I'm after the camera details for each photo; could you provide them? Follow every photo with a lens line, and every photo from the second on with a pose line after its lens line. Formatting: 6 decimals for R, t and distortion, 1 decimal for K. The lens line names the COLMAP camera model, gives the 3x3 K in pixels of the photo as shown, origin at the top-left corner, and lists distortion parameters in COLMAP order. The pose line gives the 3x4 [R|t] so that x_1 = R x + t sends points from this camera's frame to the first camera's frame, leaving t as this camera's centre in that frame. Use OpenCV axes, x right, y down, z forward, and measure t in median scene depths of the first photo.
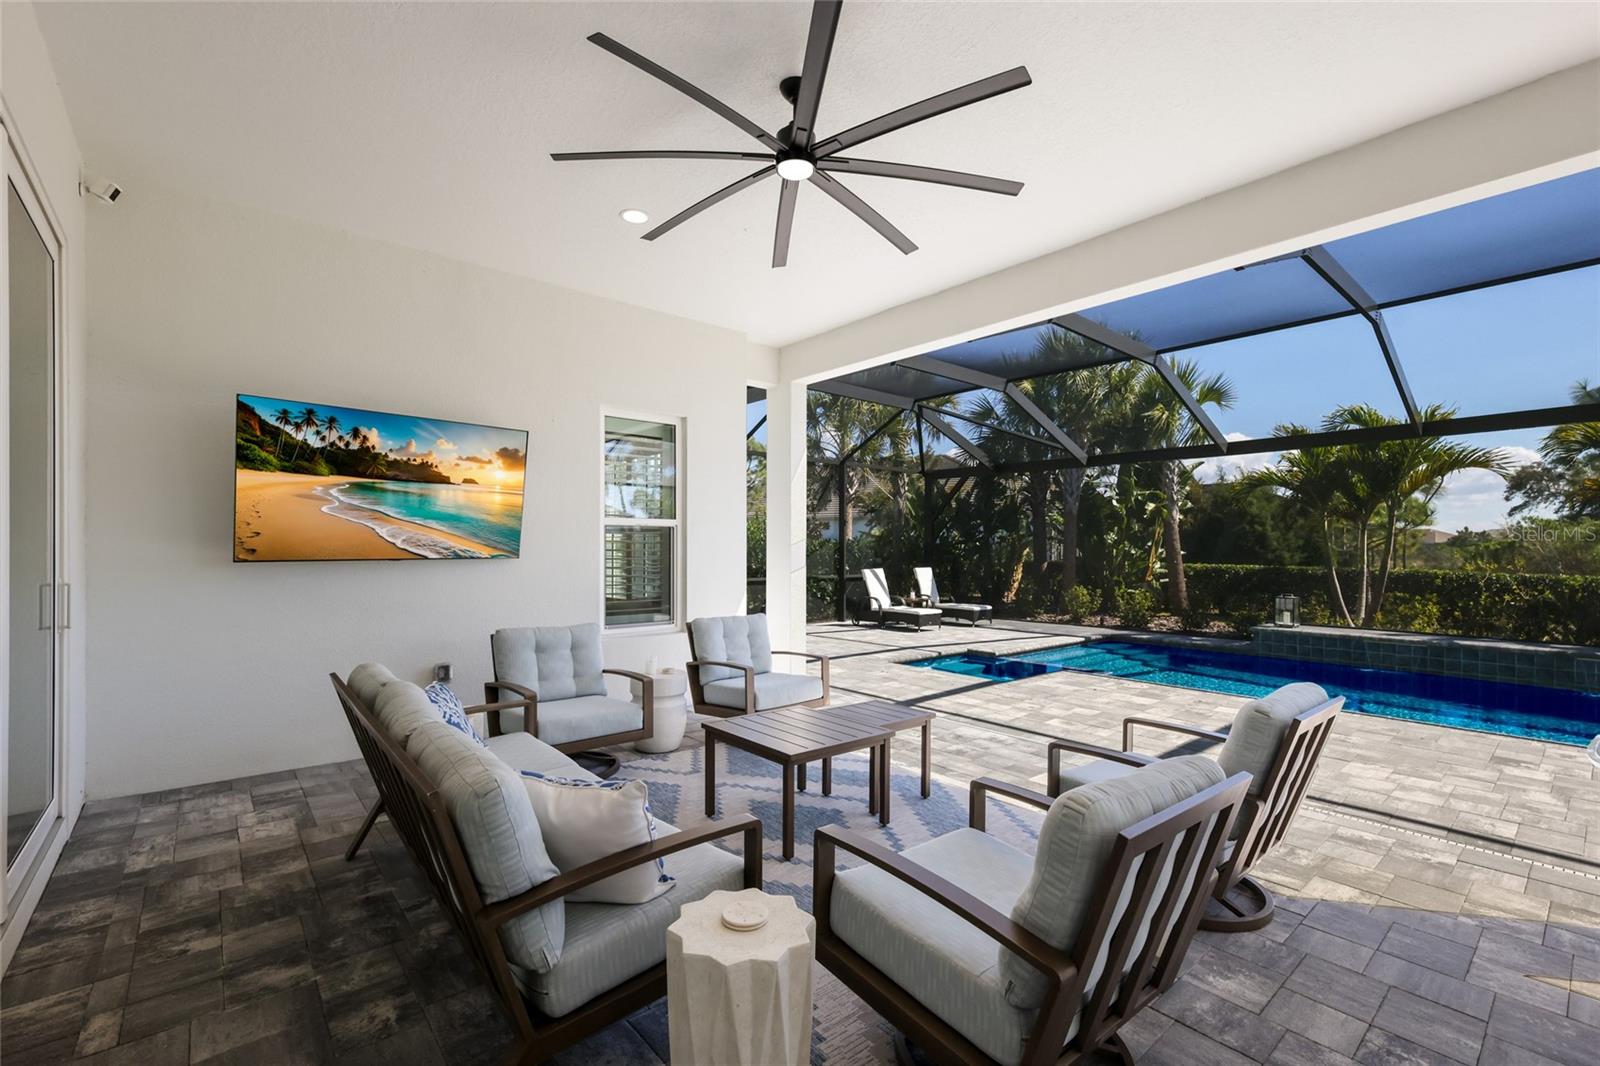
lens RADIAL K [[693.7, 0, 796.7], [0, 693.7, 549.4], [0, 0, 1]] dist [0.004003, 0.000017]
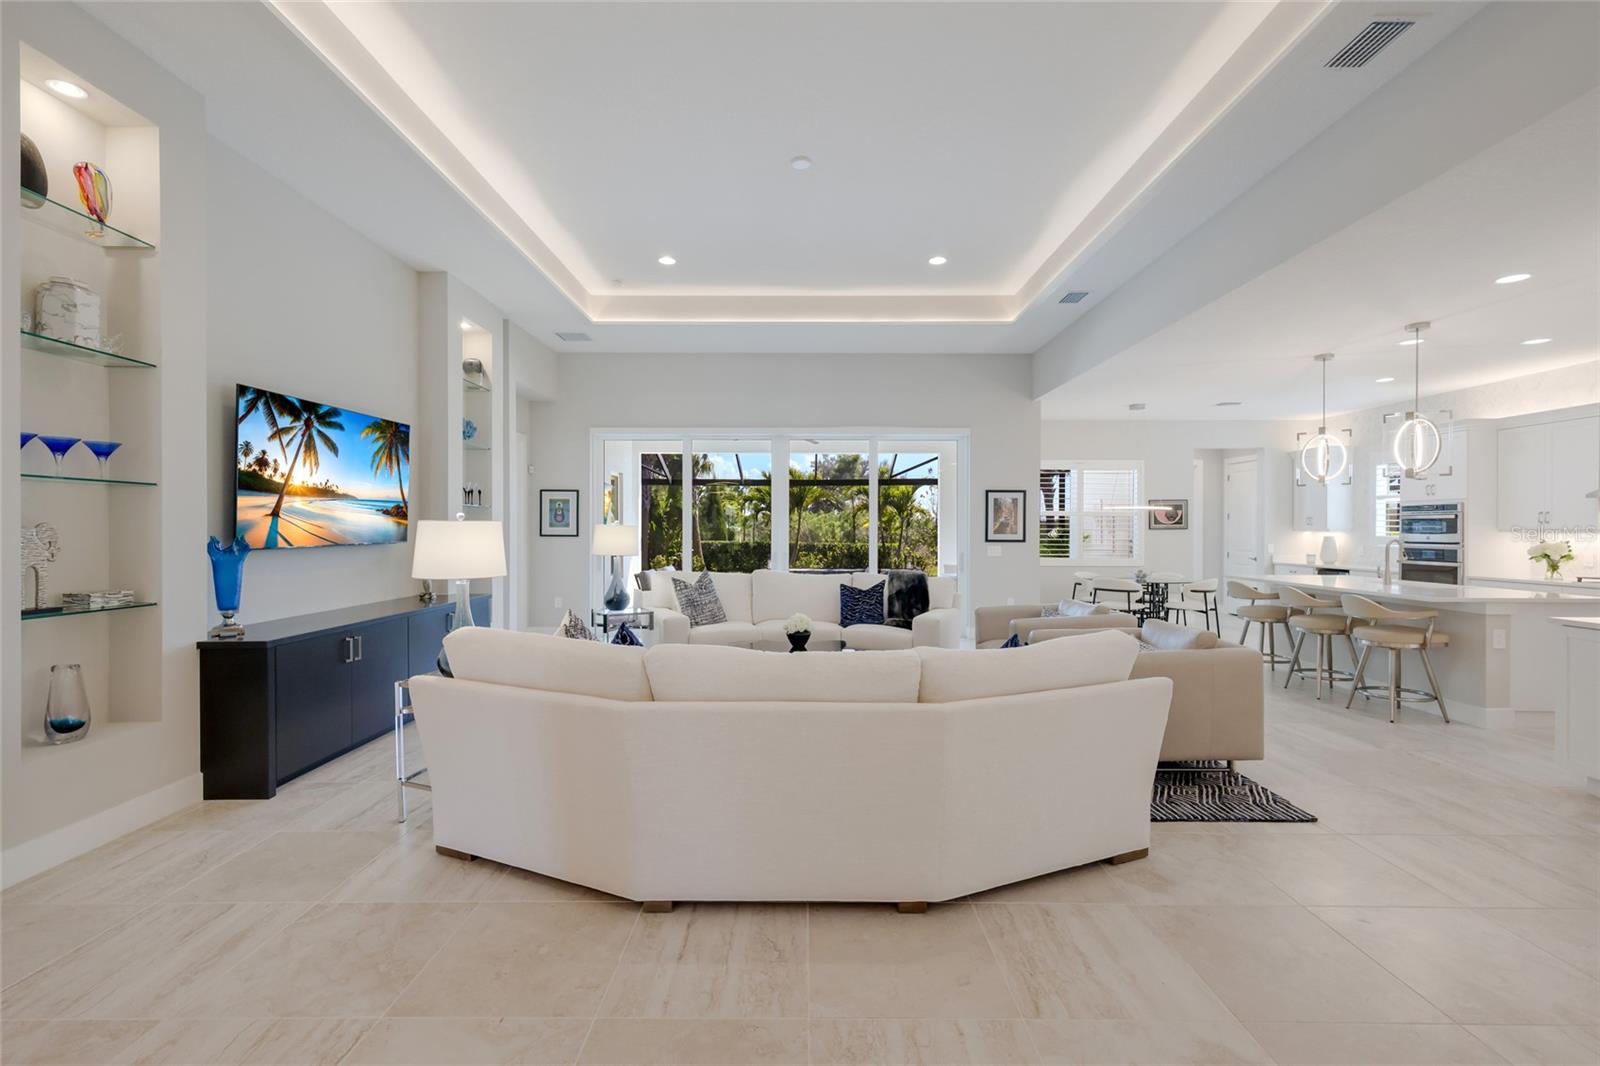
lens RADIAL K [[691.7, 0, 800.0], [0, 691.7, 533.0], [0, 0, 1]] dist [0.007579, -0.000091]
pose [[0.652364, -0.005811, 0.757884, -1.748114], [0.000791, 0.999975, 0.006986, -0.036438], [-0.757906, -0.003958, 0.652352, -0.936409]]
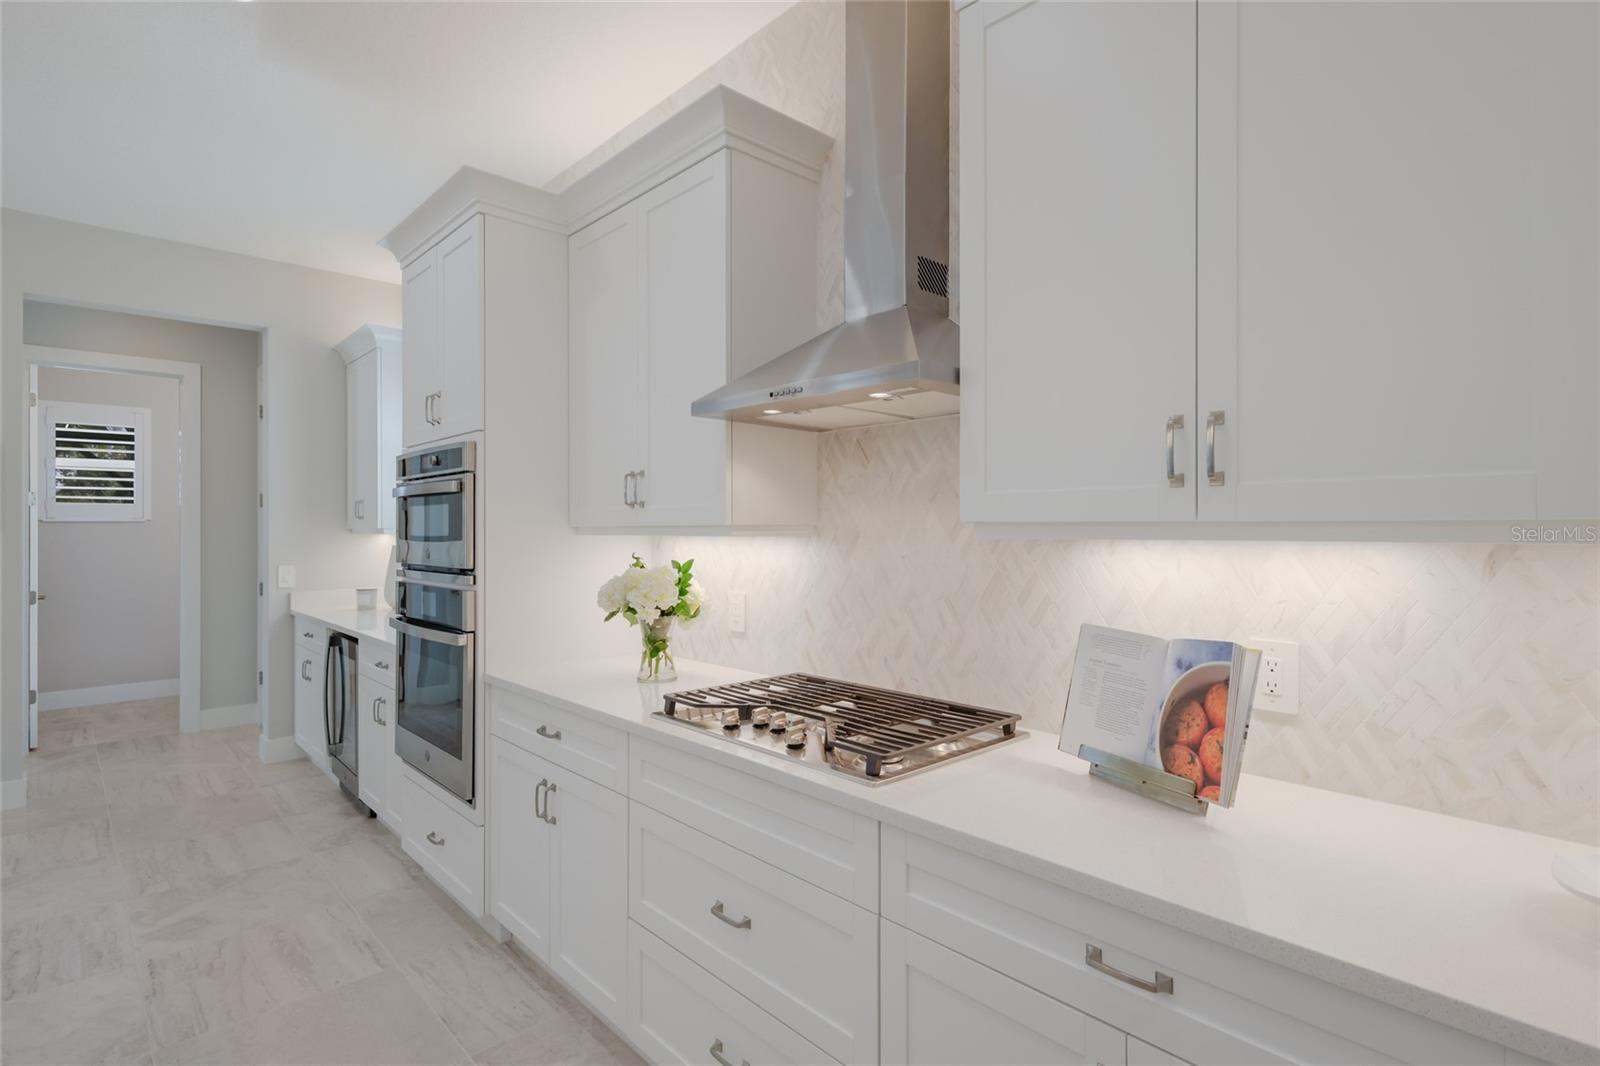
lens RADIAL K [[794.9, 0, 798.8], [0, 794.9, 522.5], [0, 0, 1]] dist [0.012672, -0.000374]
pose [[-0.043345, 0.004541, 0.999050, -0.246566], [0.005146, 0.999977, -0.004322, -0.032503], [-0.999047, 0.004953, -0.043367, -1.233070]]
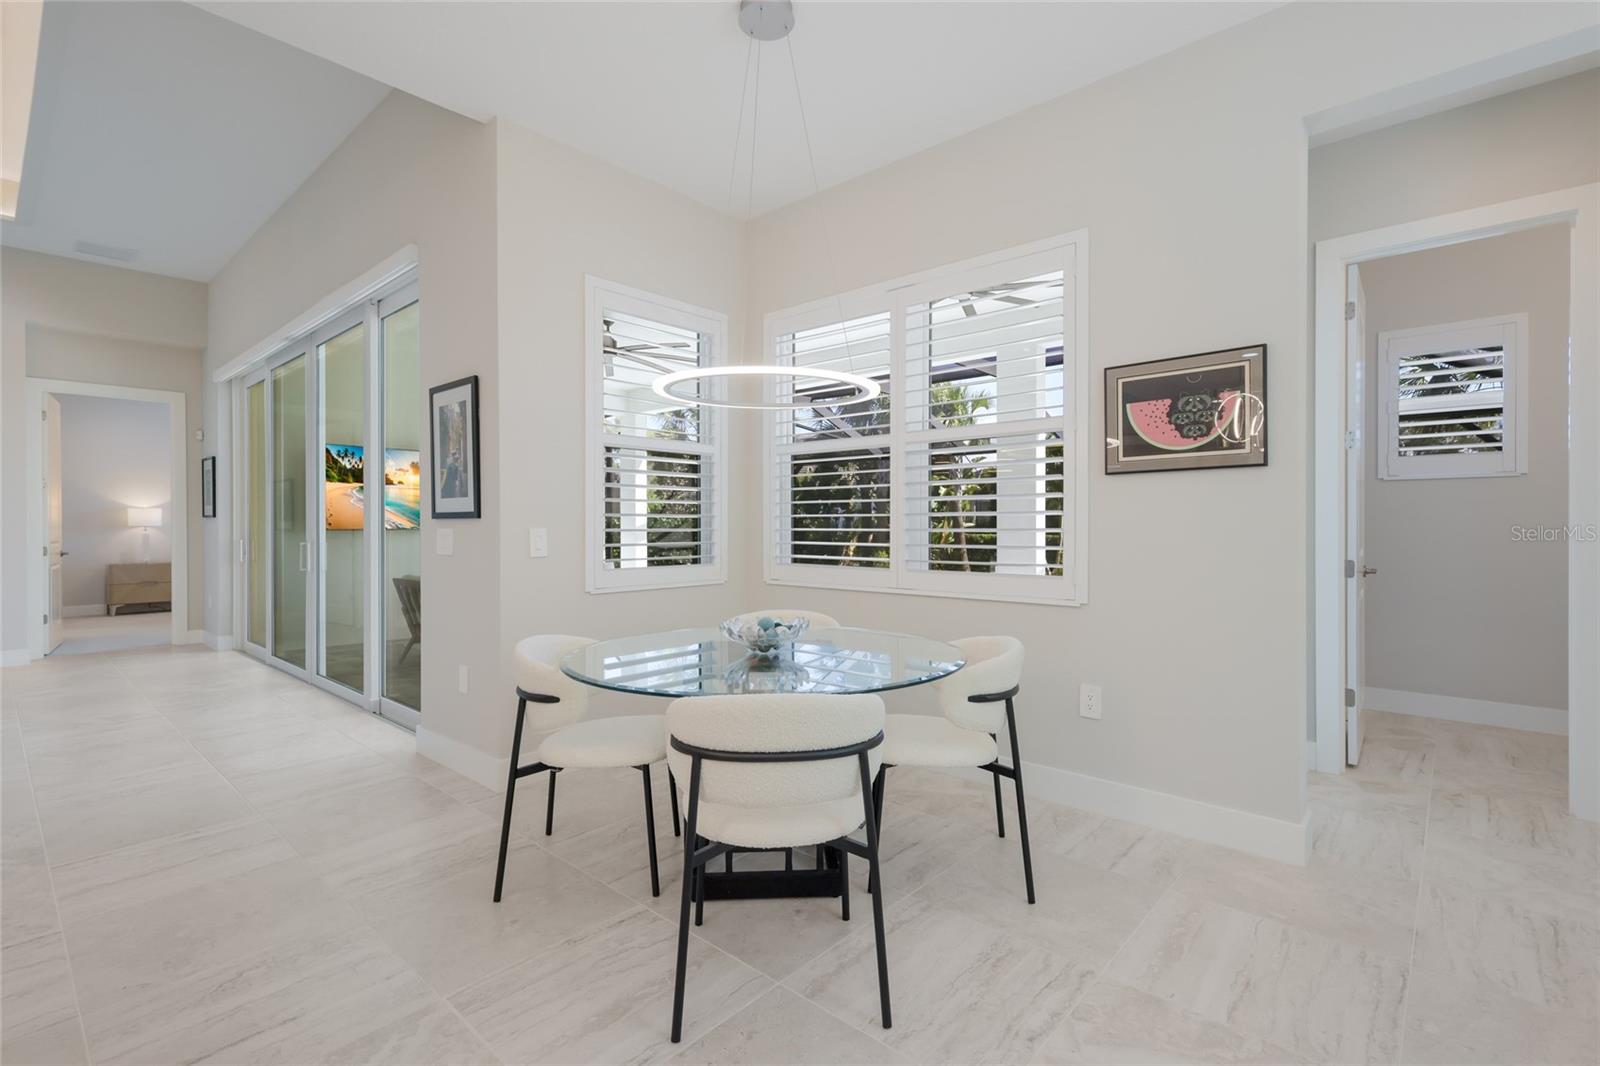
lens RADIAL K [[735.9, 0, 803.7], [0, 735.9, 527.6], [0, 0, 1]] dist [0.005710, 0.000096]
pose [[0.990609, -0.006111, 0.136589, 0.195406], [0.005743, 0.999979, 0.003090, 0.008829], [-0.136605, -0.002276, 0.990623, -0.941329]]
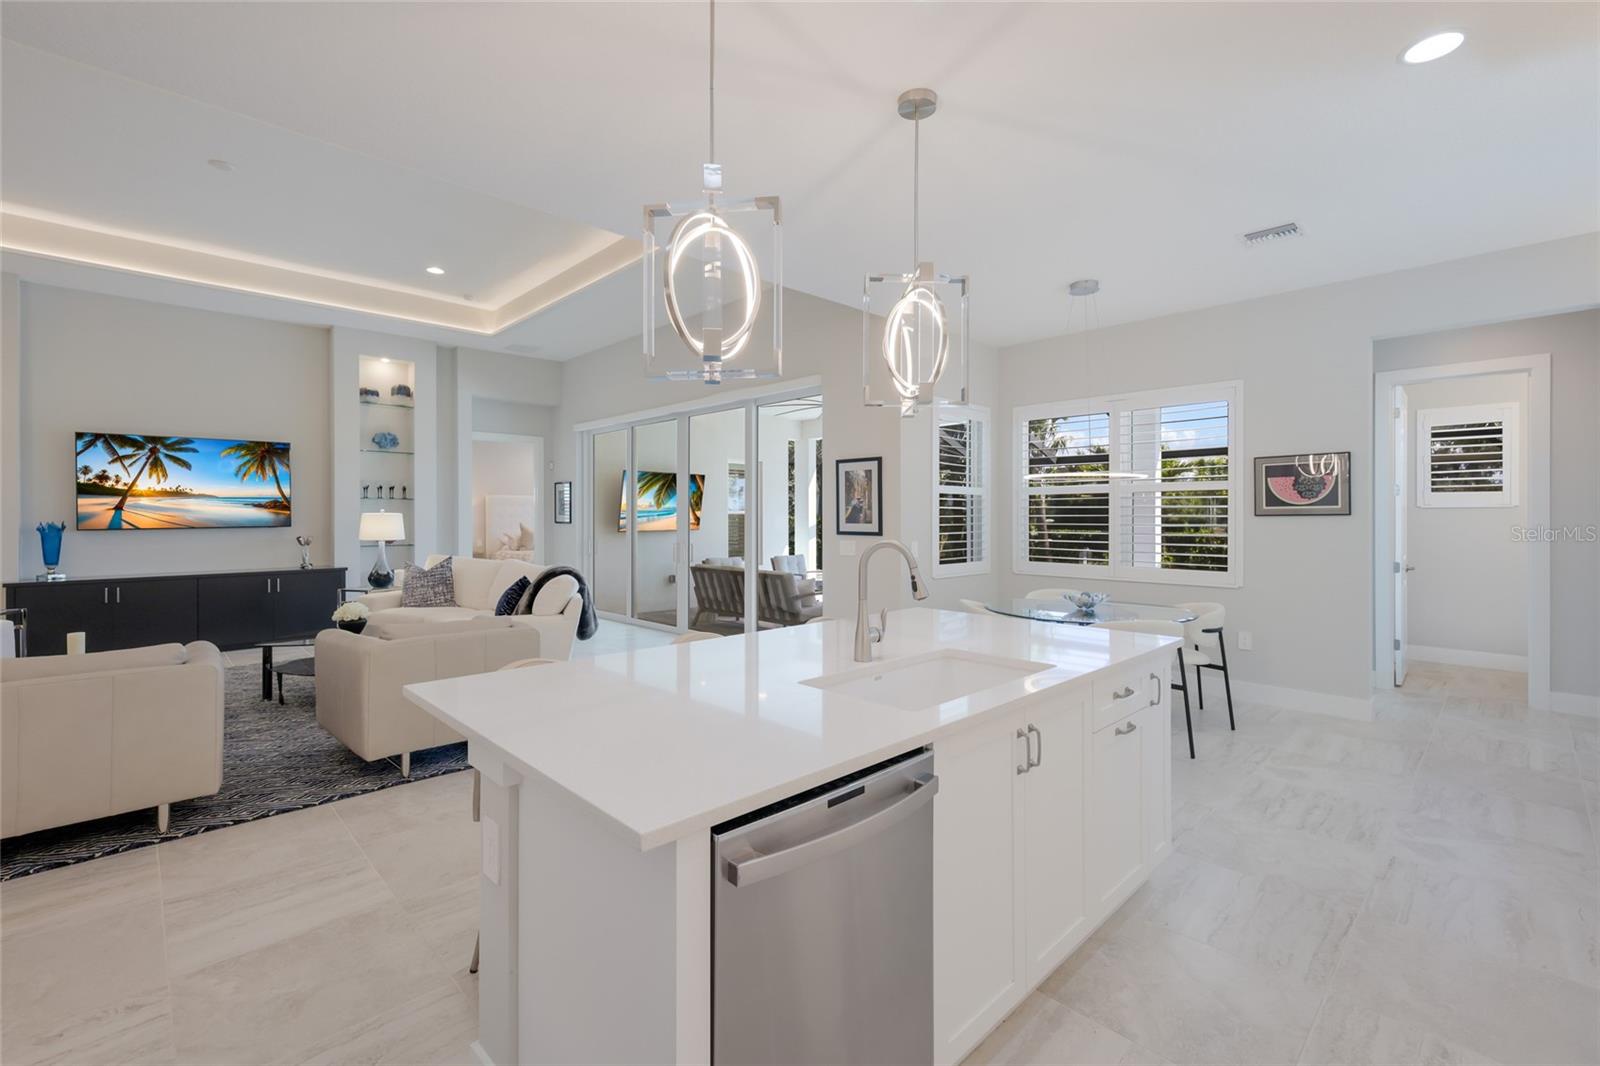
lens RADIAL K [[690.4, 0, 801.5], [0, 690.4, 516.3], [0, 0, 1]] dist [0.003756, -0.000159]
pose [[0.997923, -0.003484, 0.064328, -0.224085], [0.003533, 0.999994, -0.000651, -0.032679], [-0.064325, 0.000877, 0.997929, -1.369996]]
